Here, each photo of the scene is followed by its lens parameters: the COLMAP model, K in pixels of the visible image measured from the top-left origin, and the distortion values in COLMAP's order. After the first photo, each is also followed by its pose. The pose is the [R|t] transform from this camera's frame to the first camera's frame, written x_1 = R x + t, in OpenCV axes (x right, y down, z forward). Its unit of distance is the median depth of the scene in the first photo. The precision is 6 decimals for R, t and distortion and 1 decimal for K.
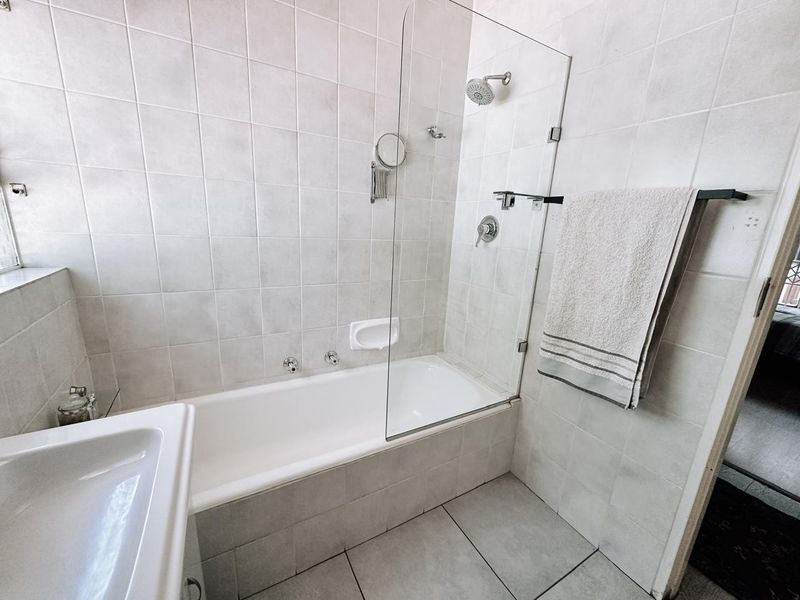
lens RADIAL K [[319.0, 0, 400.0], [0, 319.0, 300.3], [0, 0, 1]] dist [-0.000177, 0.000274]
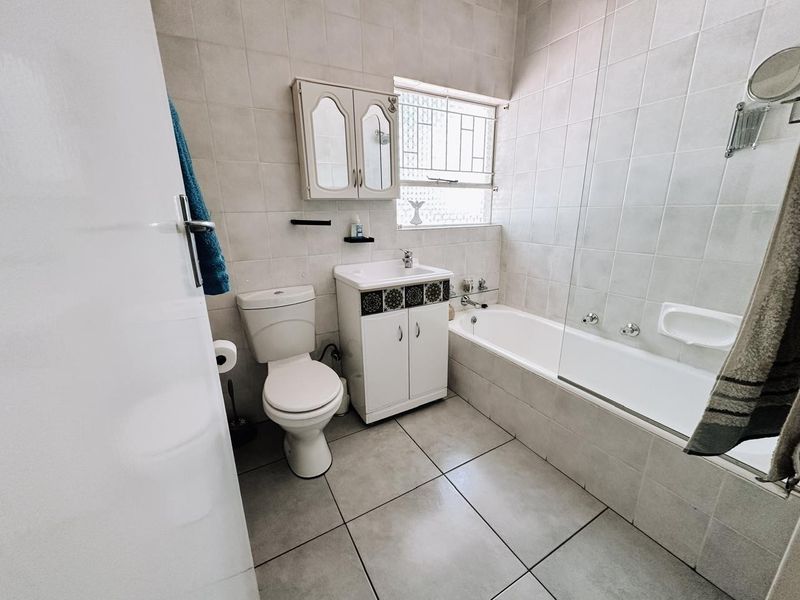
lens RADIAL K [[319.0, 0, 401.0], [0, 319.0, 300.9], [0, 0, 1]] dist [-0.000177, 0.000274]
pose [[0.003808, 0.222122, -0.975011, 0.872975], [-0.228917, 0.949321, 0.215376, 0.053543], [0.973438, 0.222377, 0.054462, 0.288715]]
